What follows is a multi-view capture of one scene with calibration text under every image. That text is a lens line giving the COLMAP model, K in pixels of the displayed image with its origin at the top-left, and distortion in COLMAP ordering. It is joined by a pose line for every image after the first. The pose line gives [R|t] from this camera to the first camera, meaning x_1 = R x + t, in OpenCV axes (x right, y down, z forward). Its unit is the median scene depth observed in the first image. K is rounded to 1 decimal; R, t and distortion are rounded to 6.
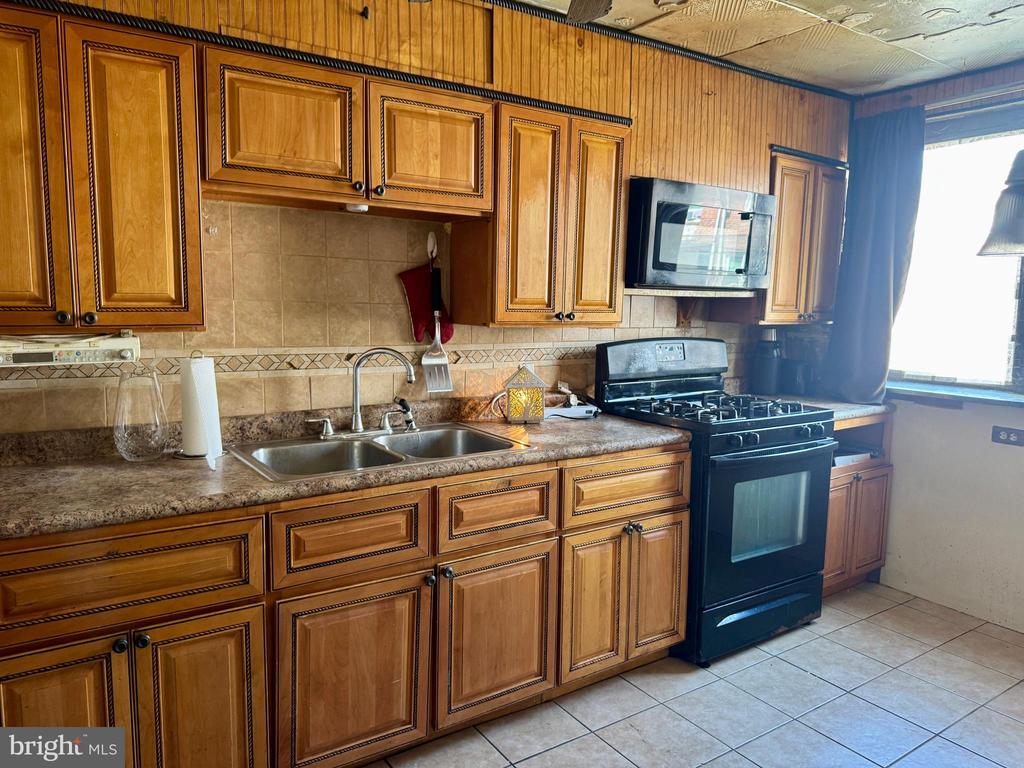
lens RADIAL K [[721.7, 0, 514.5], [0, 721.7, 383.1], [0, 0, 1]] dist [0.074234, -0.104888]
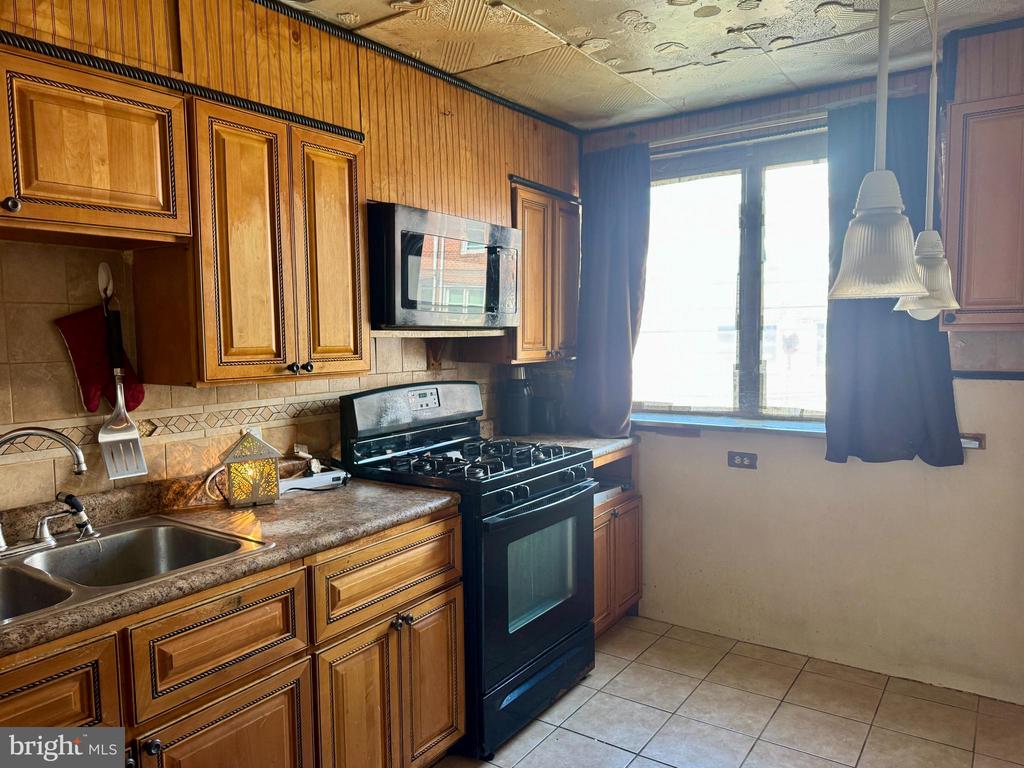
lens RADIAL K [[721.7, 0, 513.5], [0, 721.7, 387.8], [0, 0, 1]] dist [0.074234, -0.104888]
pose [[0.929836, -0.058105, 0.363357, -0.003864], [0.071012, 0.997227, -0.022252, -0.035970], [-0.361056, 0.046493, 0.931384, 0.163885]]
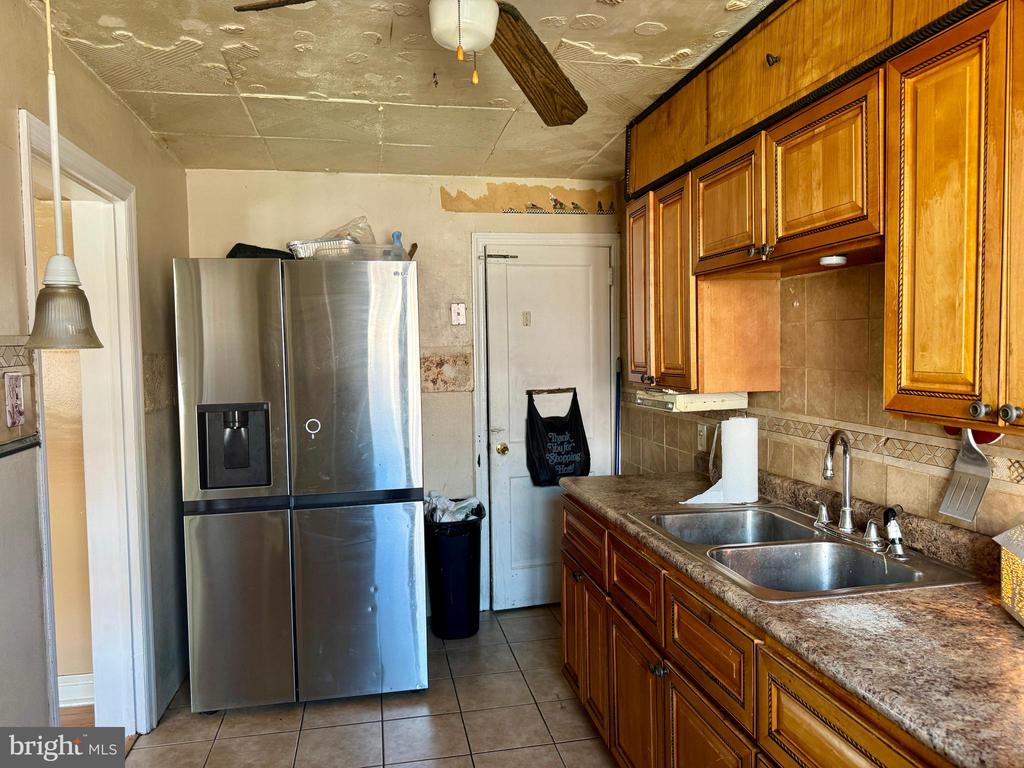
lens RADIAL K [[721.7, 0, 511.9], [0, 721.7, 383.8], [0, 0, 1]] dist [0.074234, -0.104888]
pose [[-0.386162, 0.037643, -0.921662, 0.649014], [-0.094556, 0.992288, 0.080146, -0.122139], [0.917572, 0.118098, -0.379625, 0.912830]]
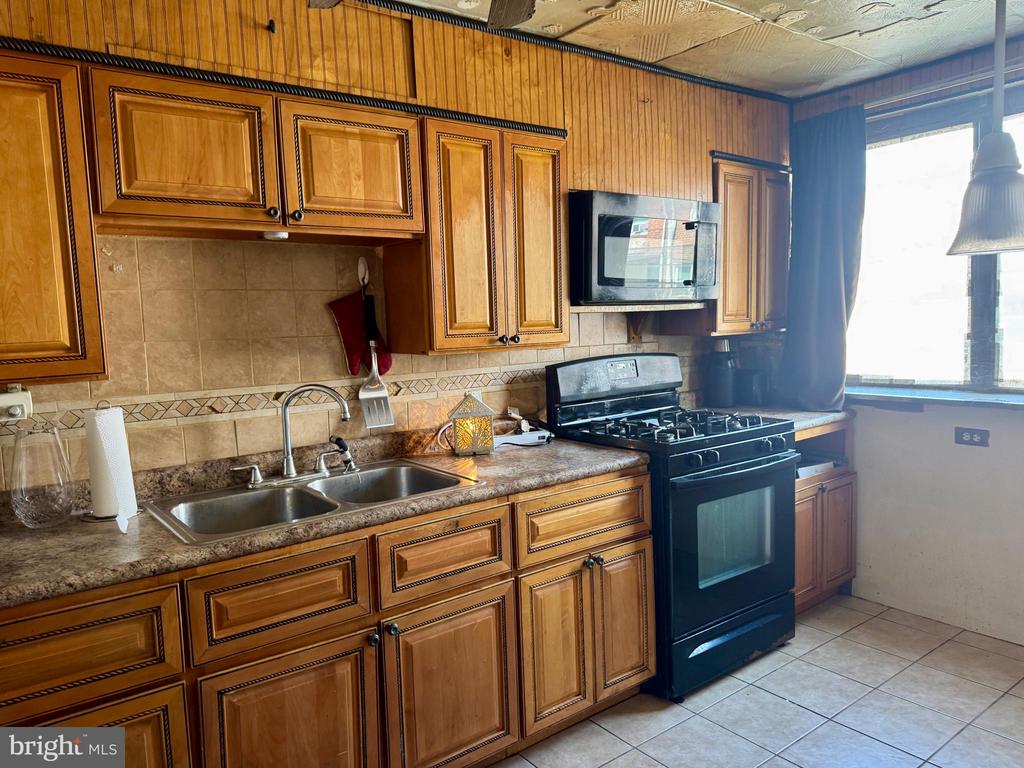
lens RADIAL K [[721.7, 0, 505.6], [0, 721.7, 384.4], [0, 0, 1]] dist [0.074234, -0.104888]
pose [[0.997421, -0.056953, 0.043675, 0.021307], [0.058008, 0.998044, -0.023287, -0.012327], [-0.042263, 0.025761, 0.998774, 0.060705]]
